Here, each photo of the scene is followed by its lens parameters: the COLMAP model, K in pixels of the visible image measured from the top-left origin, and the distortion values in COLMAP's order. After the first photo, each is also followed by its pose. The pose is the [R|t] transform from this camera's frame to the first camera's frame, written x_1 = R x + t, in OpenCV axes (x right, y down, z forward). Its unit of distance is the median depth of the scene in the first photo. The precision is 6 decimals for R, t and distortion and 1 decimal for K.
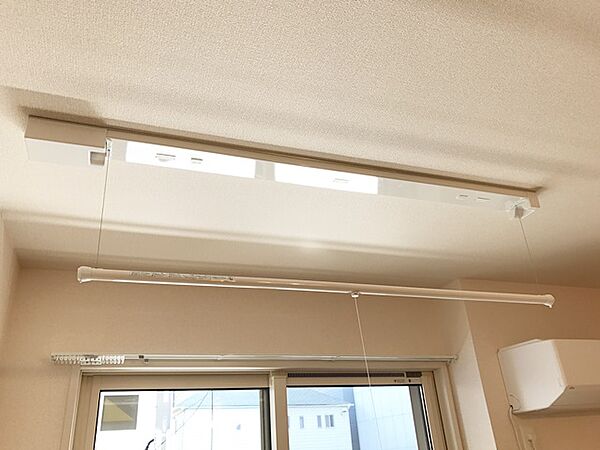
lens RADIAL K [[499.6, 0, 300.1], [0, 499.6, 224.0], [0, 0, 1]] dist [0.040446, -0.011875]
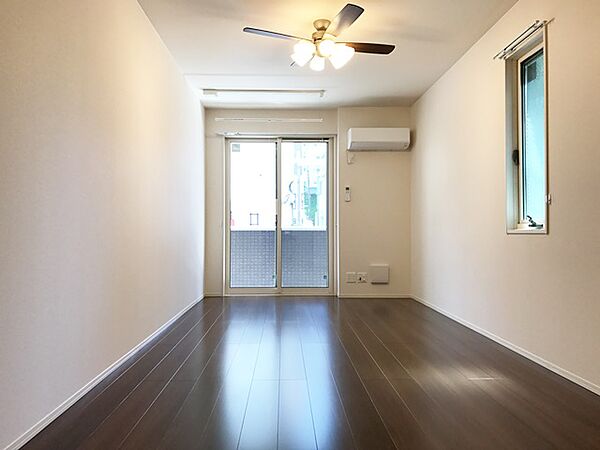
lens RADIAL K [[499.6, 0, 299.7], [0, 499.6, 226.0], [0, 0, 1]] dist [0.040446, -0.011875]
pose [[0.949883, 0.058063, -0.307165, 1.144212], [0.082059, 0.901827, 0.424234, -0.578406], [0.301642, -0.428178, 0.851866, -2.050415]]
